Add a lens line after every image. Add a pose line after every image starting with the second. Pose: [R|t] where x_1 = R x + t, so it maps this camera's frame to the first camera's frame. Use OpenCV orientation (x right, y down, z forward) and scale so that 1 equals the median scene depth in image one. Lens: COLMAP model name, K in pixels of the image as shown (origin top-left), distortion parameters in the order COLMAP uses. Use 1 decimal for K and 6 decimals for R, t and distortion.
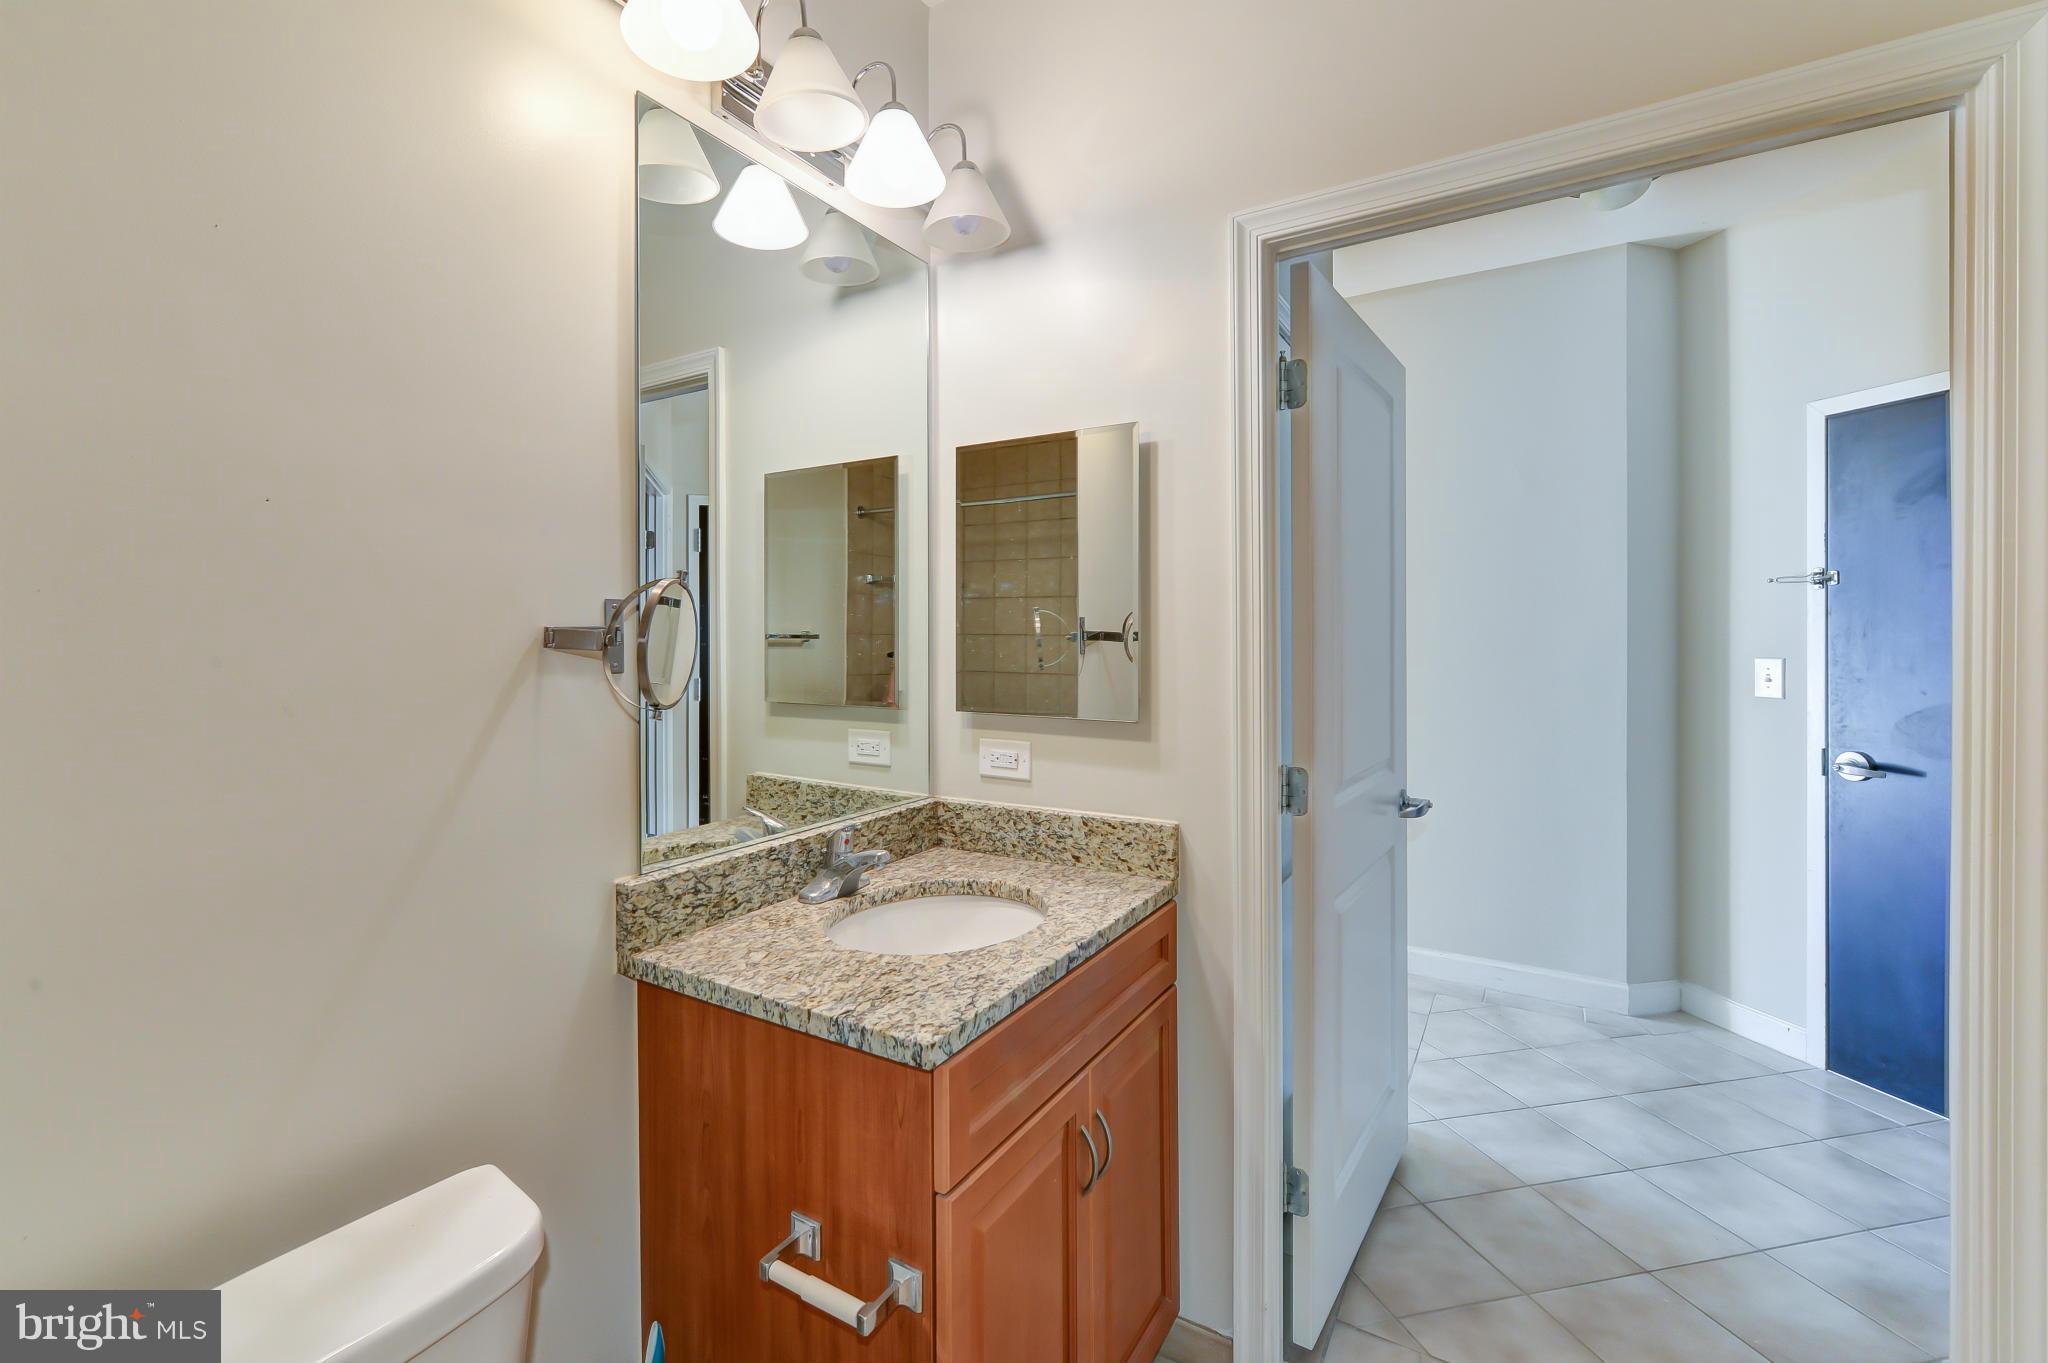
lens RADIAL K [[861.0, 0, 1041.3], [0, 861.0, 637.5], [0, 0, 1]] dist [-0.001129, -0.000444]
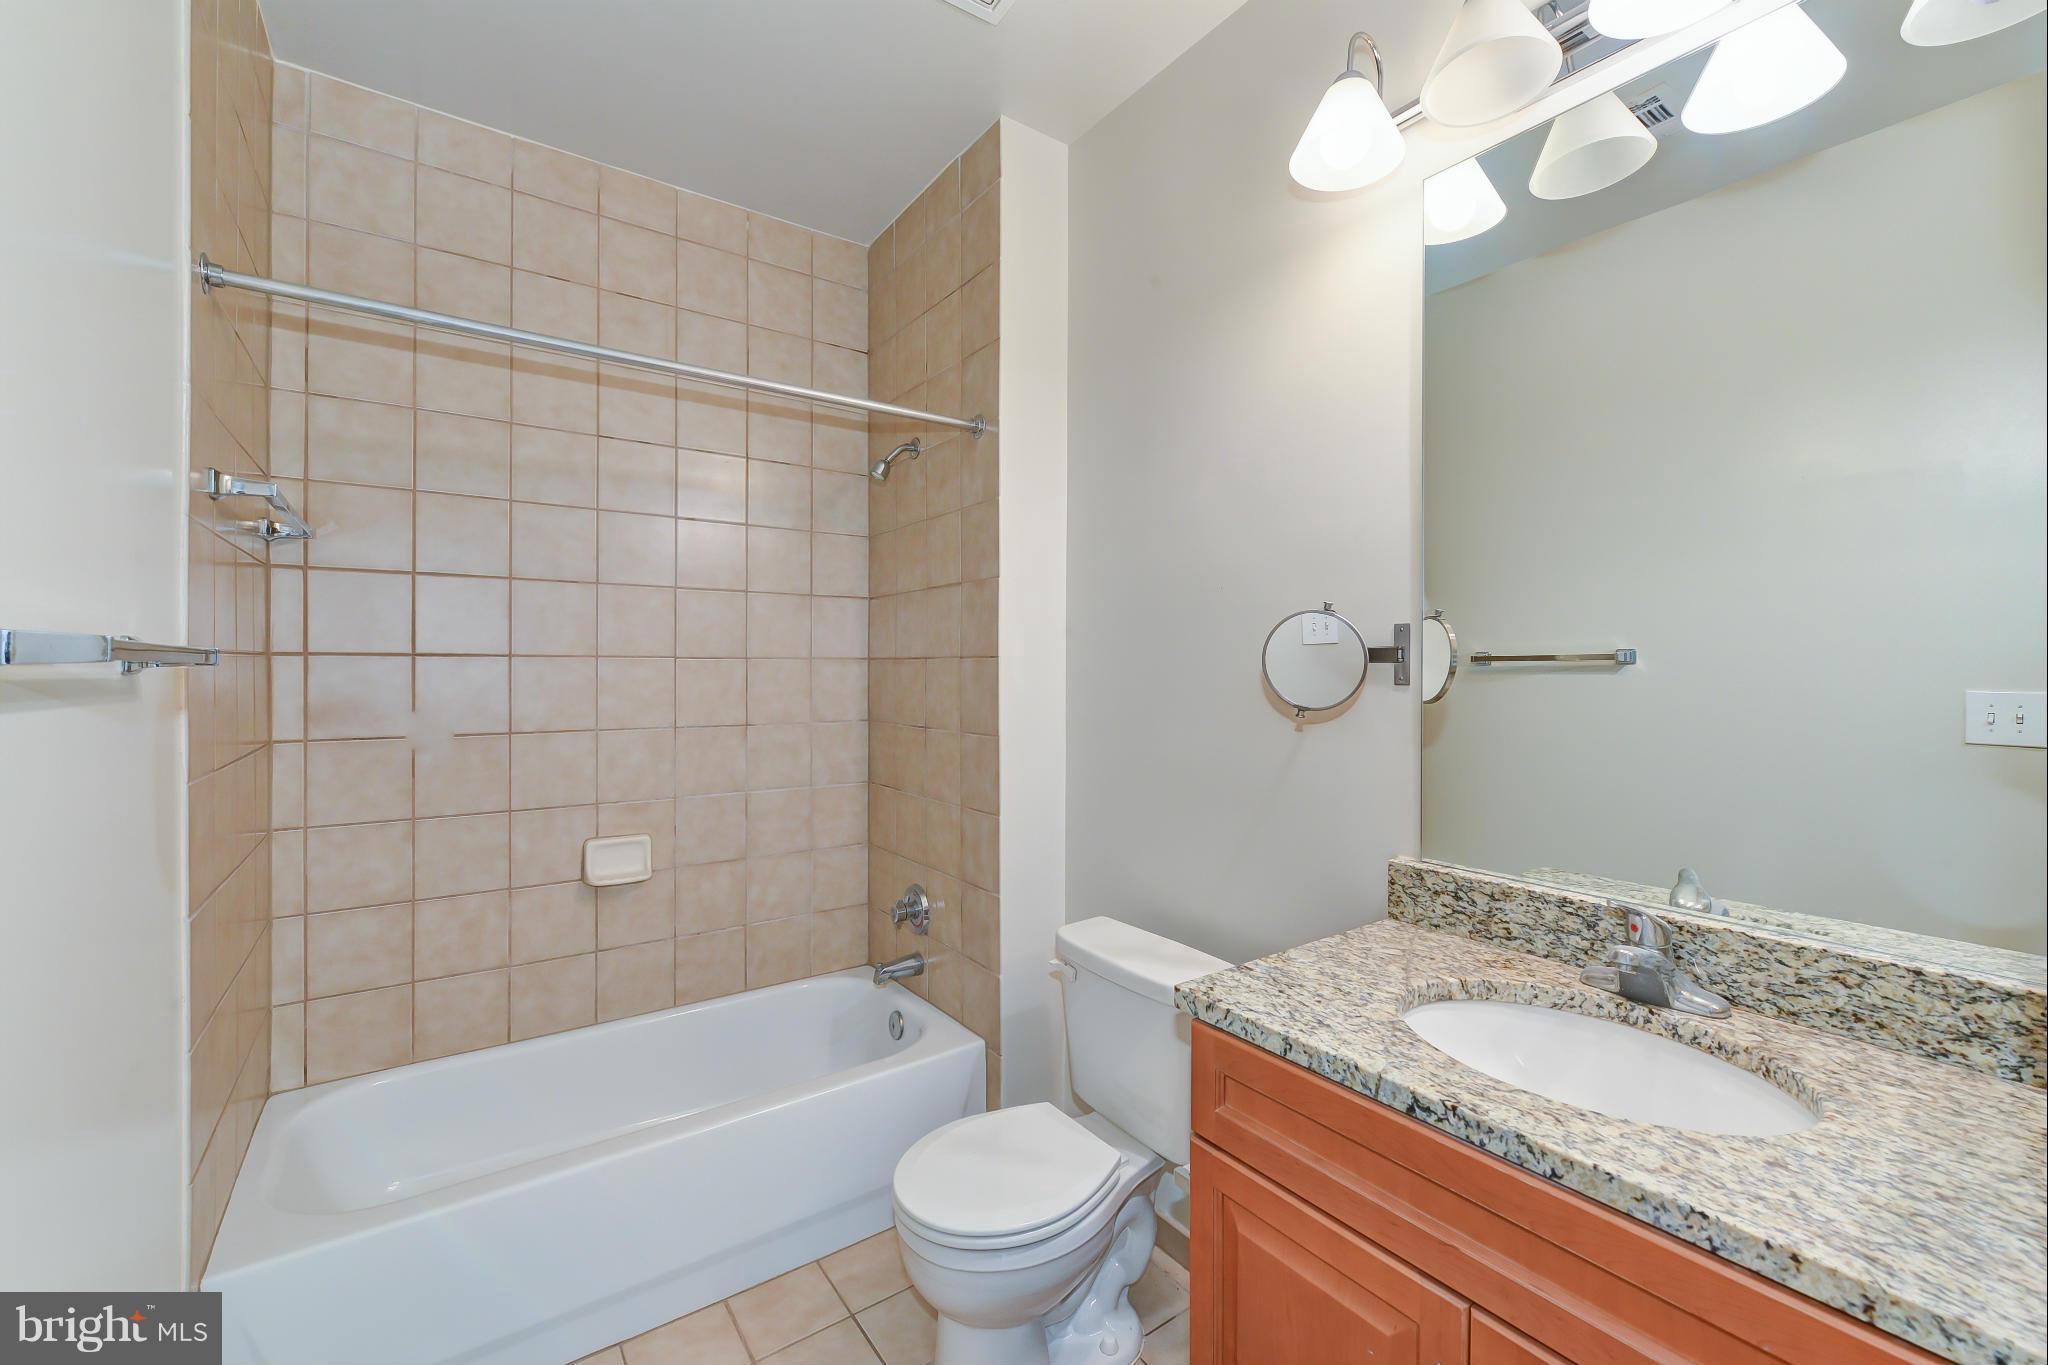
lens RADIAL K [[858.8, 0, 988.8], [0, 858.8, 657.3], [0, 0, 1]] dist [-0.002564, -0.000367]
pose [[-0.427483, 0.001665, -0.904022, 0.829291], [-0.000821, 0.999997, 0.002230, -0.000339], [0.904023, 0.001696, -0.427481, 0.973045]]
